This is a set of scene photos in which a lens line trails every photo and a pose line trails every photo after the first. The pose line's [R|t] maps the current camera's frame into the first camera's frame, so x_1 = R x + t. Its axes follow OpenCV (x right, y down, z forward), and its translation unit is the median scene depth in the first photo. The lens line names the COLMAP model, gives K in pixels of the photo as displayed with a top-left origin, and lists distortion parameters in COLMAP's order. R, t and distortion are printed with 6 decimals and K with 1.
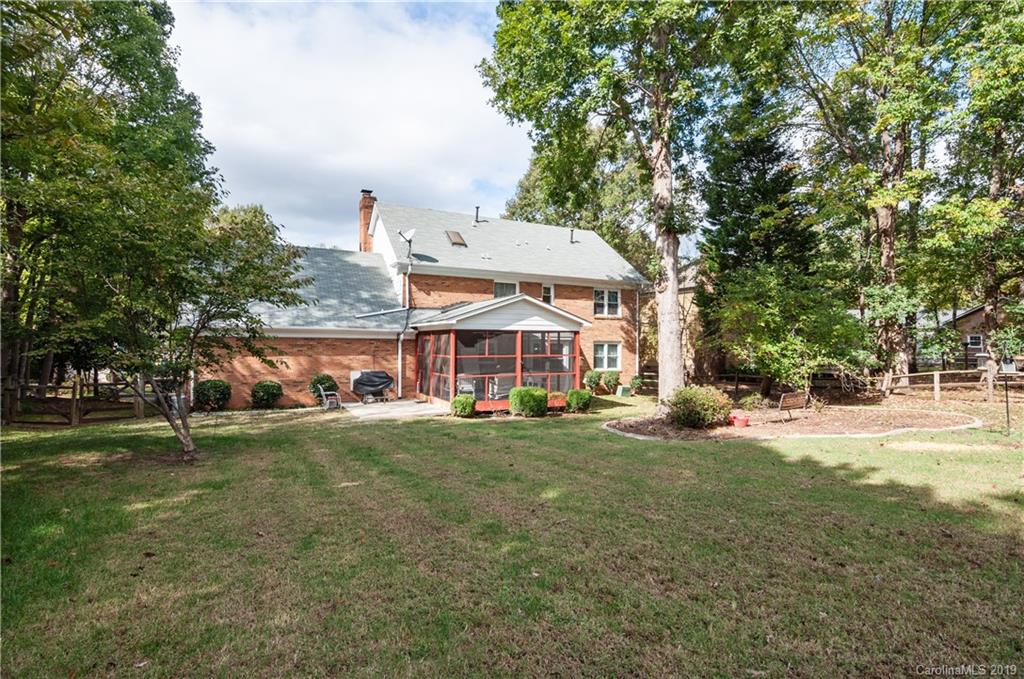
lens RADIAL K [[499.1, 0, 507.4], [0, 499.1, 338.0], [0, 0, 1]] dist [-0.001347, -0.010098]
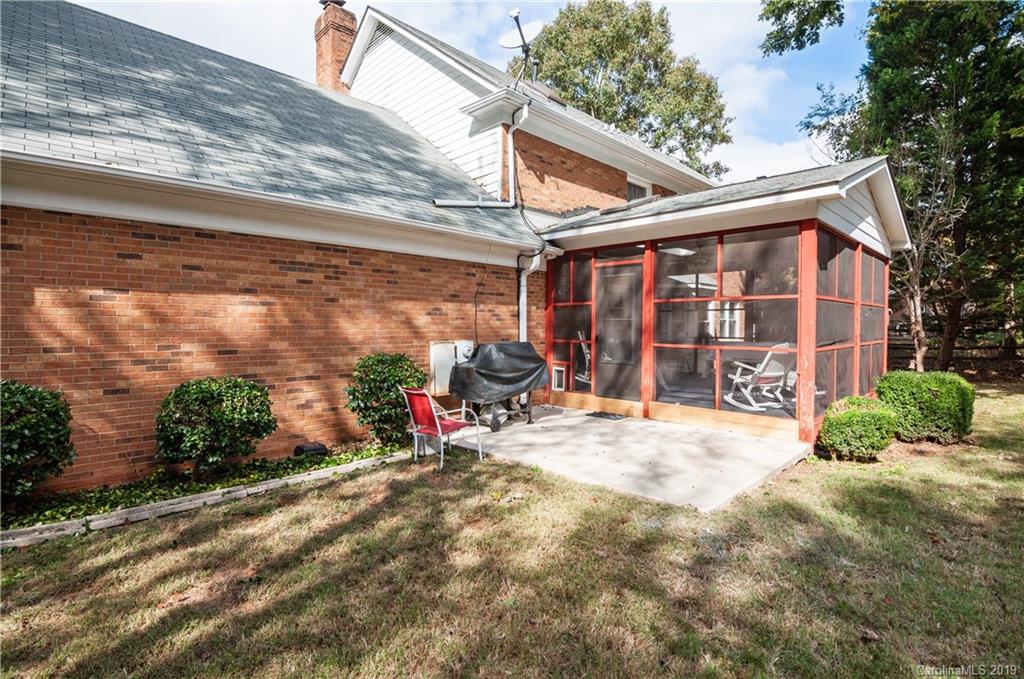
lens RADIAL K [[499.1, 0, 507.4], [0, 499.1, 338.0], [0, 0, 1]] dist [-0.001347, -0.010098]
pose [[0.955656, -0.012119, 0.294235, -0.350949], [0.001610, 0.999353, 0.035932, 0.045761], [-0.294480, -0.033865, 0.955057, 0.591248]]
